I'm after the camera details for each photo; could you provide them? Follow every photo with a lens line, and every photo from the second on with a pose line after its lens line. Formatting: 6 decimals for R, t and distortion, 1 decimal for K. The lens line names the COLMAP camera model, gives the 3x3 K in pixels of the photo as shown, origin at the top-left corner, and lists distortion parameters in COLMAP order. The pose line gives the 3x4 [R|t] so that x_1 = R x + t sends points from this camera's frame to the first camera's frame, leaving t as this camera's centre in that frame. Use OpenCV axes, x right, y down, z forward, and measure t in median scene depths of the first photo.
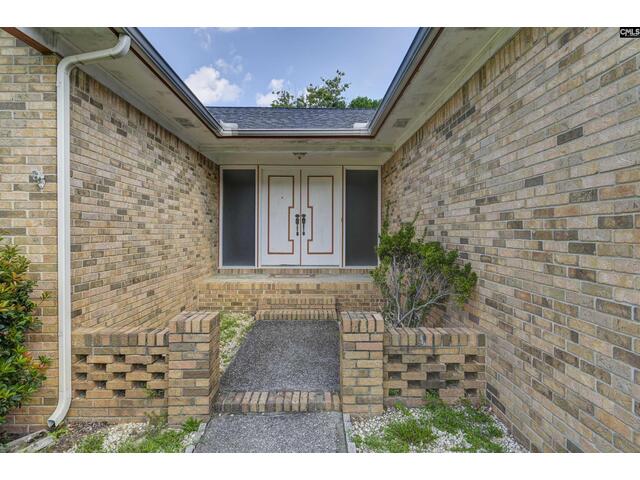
lens RADIAL K [[373.8, 0, 319.9], [0, 373.8, 240.2], [0, 0, 1]] dist [-0.001621, -0.000112]
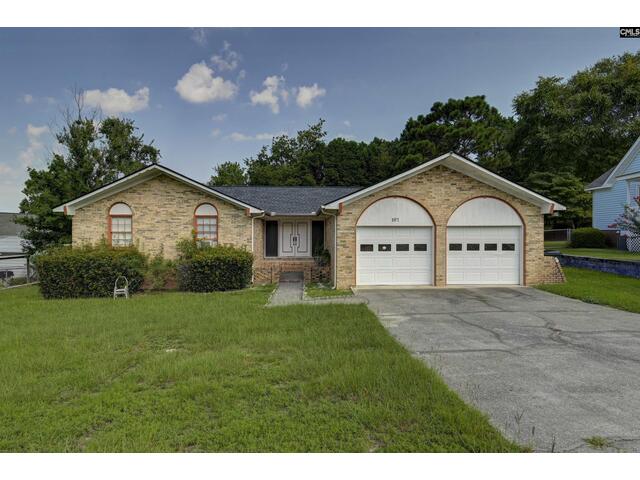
lens RADIAL K [[373.8, 0, 319.1], [0, 373.8, 237.1], [0, 0, 1]] dist [-0.001621, -0.000112]
pose [[0.999847, -0.000821, 0.017499, 0.020216], [0.000540, 0.999871, 0.016053, -0.030672], [-0.017510, -0.016041, 0.999718, -0.449482]]
